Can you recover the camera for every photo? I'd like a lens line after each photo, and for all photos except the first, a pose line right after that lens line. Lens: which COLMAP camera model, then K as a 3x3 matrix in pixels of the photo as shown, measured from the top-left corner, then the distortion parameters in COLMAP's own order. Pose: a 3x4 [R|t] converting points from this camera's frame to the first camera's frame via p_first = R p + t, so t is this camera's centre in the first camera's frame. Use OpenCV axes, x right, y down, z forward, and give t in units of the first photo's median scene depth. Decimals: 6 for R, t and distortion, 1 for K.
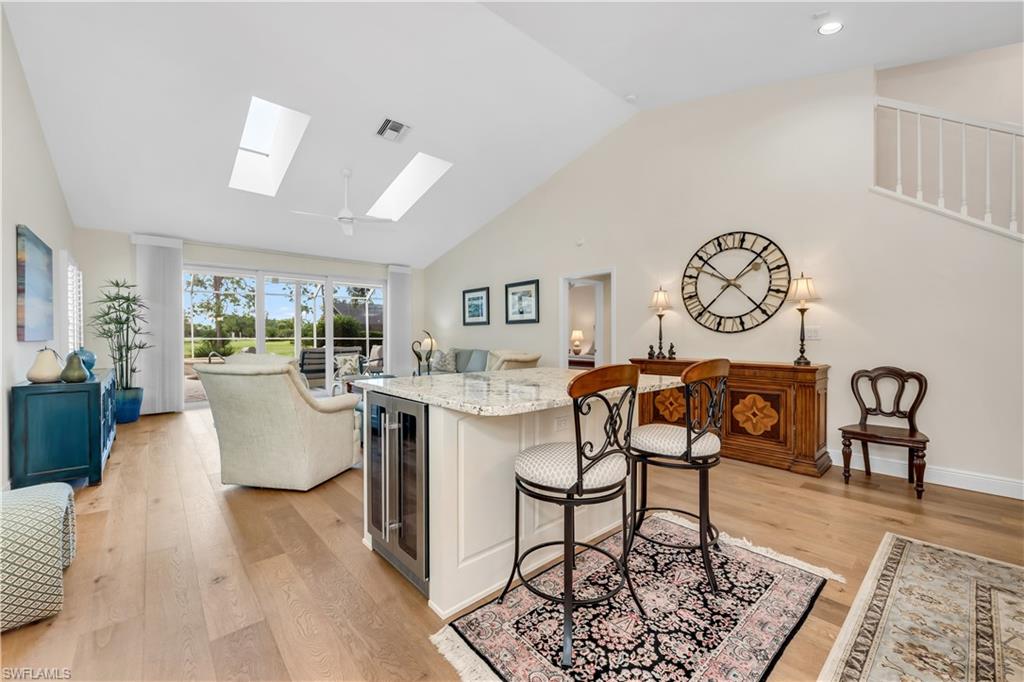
lens RADIAL K [[407.2, 0, 508.5], [0, 407.2, 337.1], [0, 0, 1]] dist [0.001543, -0.000128]
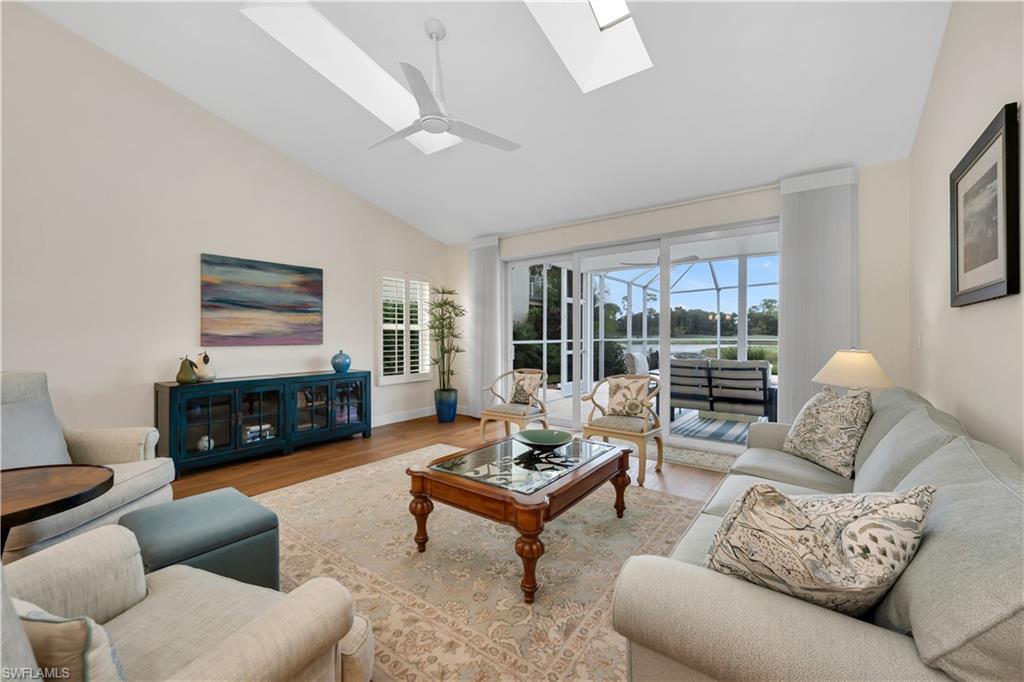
lens RADIAL K [[407.2, 0, 508.5], [0, 407.2, 337.1], [0, 0, 1]] dist [0.001543, -0.000128]
pose [[0.195156, 0.003466, -0.980766, 0.167856], [-0.000045, 0.999994, 0.003525, -0.017558], [0.980772, -0.000644, 0.195155, 1.302859]]
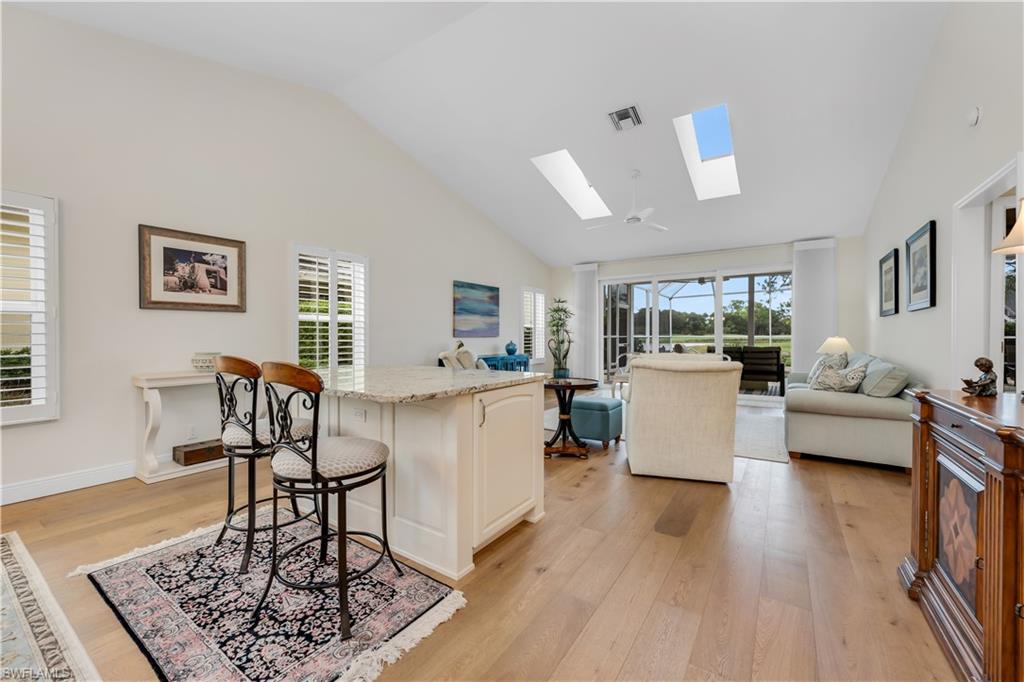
lens RADIAL K [[407.2, 0, 508.5], [0, 407.2, 337.1], [0, 0, 1]] dist [0.001543, -0.000128]
pose [[0.253239, 0.004610, -0.967393, 0.664669], [0.000401, 0.999988, 0.004870, 0.000083], [0.967404, -0.001622, 0.253235, 0.577230]]
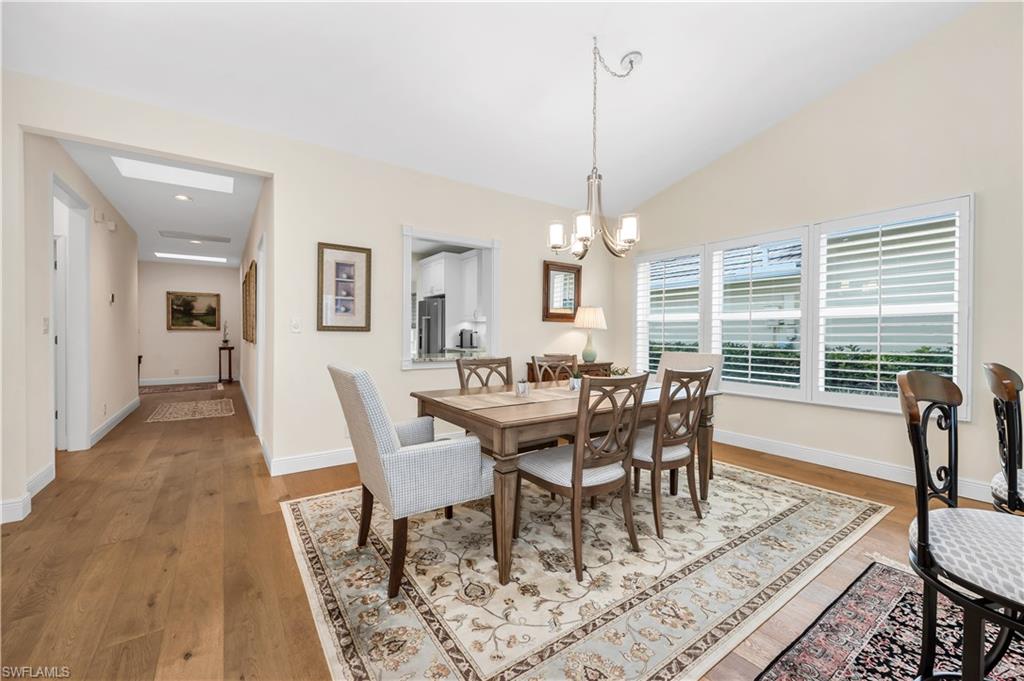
lens RADIAL K [[407.2, 0, 508.5], [0, 407.2, 336.6], [0, 0, 1]] dist [0.001543, -0.000128]
pose [[-0.994233, -0.000698, 0.107241, 0.475720], [-0.000003, 0.999979, 0.006475, -0.001244], [-0.107243, 0.006438, -0.994212, 0.765847]]
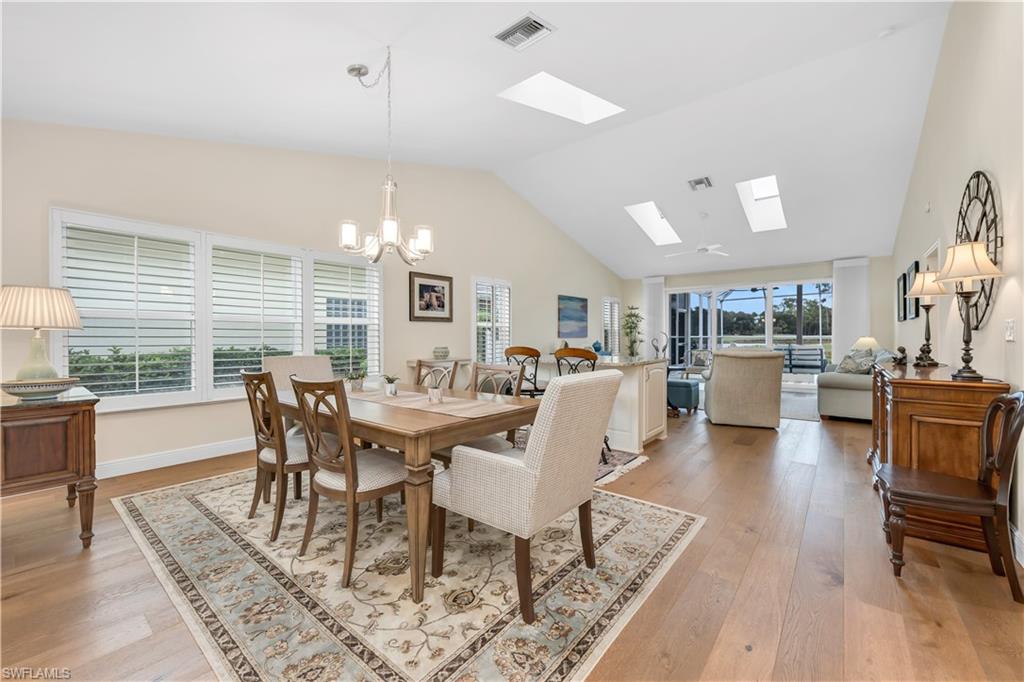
lens RADIAL K [[407.2, 0, 508.5], [0, 407.2, 337.1], [0, 0, 1]] dist [0.001543, -0.000128]
pose [[0.162431, 0.002787, -0.986716, 1.108446], [0.002524, 0.999992, 0.003240, -0.002221], [0.986717, -0.003017, 0.162422, 0.175860]]
